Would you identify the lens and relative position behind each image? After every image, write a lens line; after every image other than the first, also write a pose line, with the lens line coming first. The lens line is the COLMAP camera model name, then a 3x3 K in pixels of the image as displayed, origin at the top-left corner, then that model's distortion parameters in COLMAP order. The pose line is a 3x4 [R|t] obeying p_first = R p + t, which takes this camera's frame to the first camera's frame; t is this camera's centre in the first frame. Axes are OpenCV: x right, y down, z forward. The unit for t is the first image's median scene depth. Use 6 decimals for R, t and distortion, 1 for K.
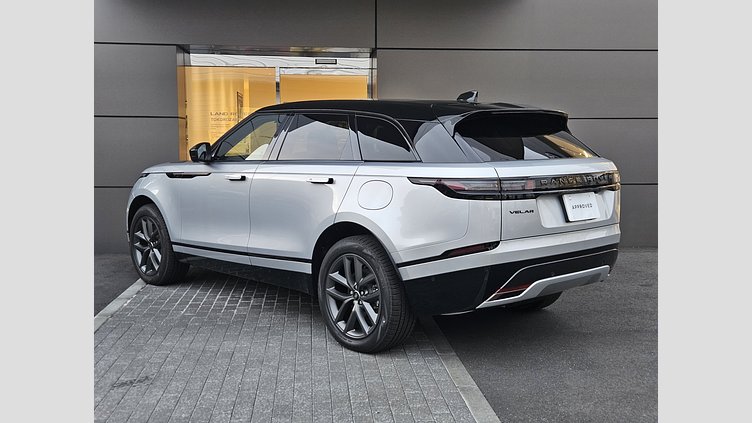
lens RADIAL K [[791.1, 0, 392.2], [0, 791.1, 203.5], [0, 0, 1]] dist [0.081029, 0.000000]
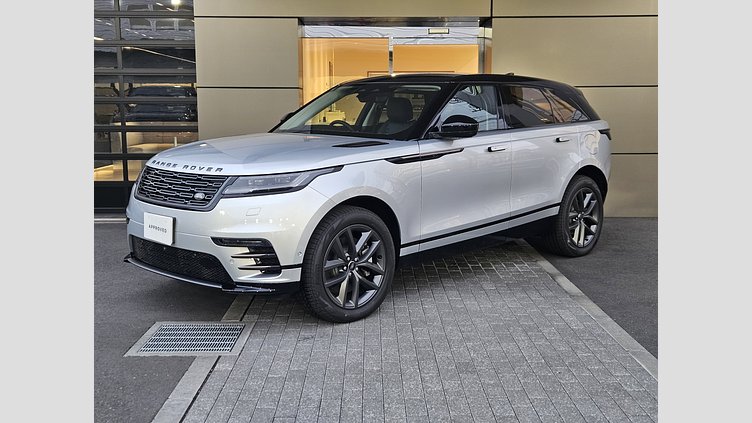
lens RADIAL K [[791.1, 0, 381.9], [0, 791.1, 197.3], [0, 0, 1]] dist [0.081029, 0.000000]
pose [[0.996127, 0.006489, -0.087683, -0.130996], [-0.003876, 0.999544, 0.029933, 0.004516], [0.087837, -0.029477, 0.995699, -0.036266]]
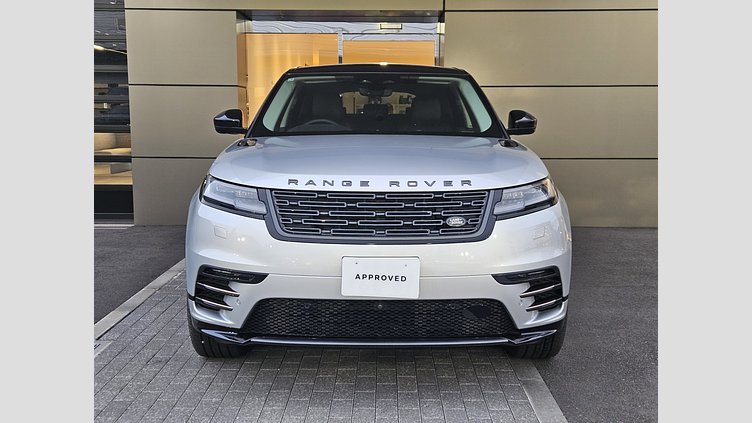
lens RADIAL K [[791.1, 0, 376.7], [0, 791.1, 211.7], [0, 0, 1]] dist [0.081029, 0.000000]
pose [[0.993495, 0.014703, -0.112921, 0.019518], [-0.010432, 0.999211, 0.038323, 0.010624], [0.113395, -0.036896, 0.992865, 0.100900]]
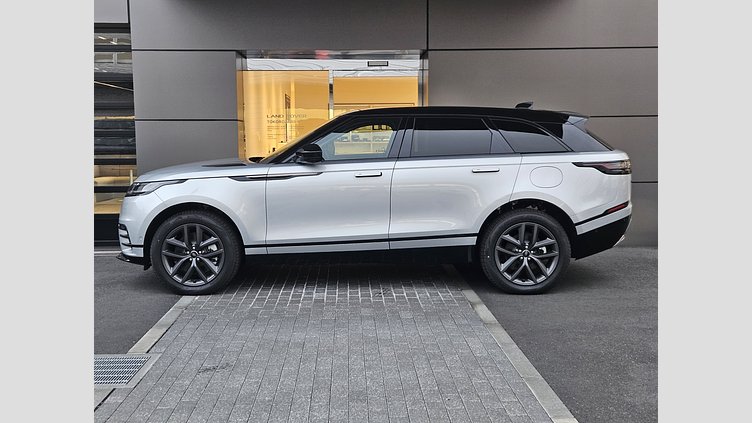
lens RADIAL K [[791.1, 0, 376.1], [0, 791.1, 212.8], [0, 0, 1]] dist [0.081029, 0.000000]
pose [[0.997663, -0.003314, -0.068251, -0.033747], [0.004016, 0.999940, 0.010153, 0.005084], [0.068213, -0.010404, 0.997617, -0.040817]]
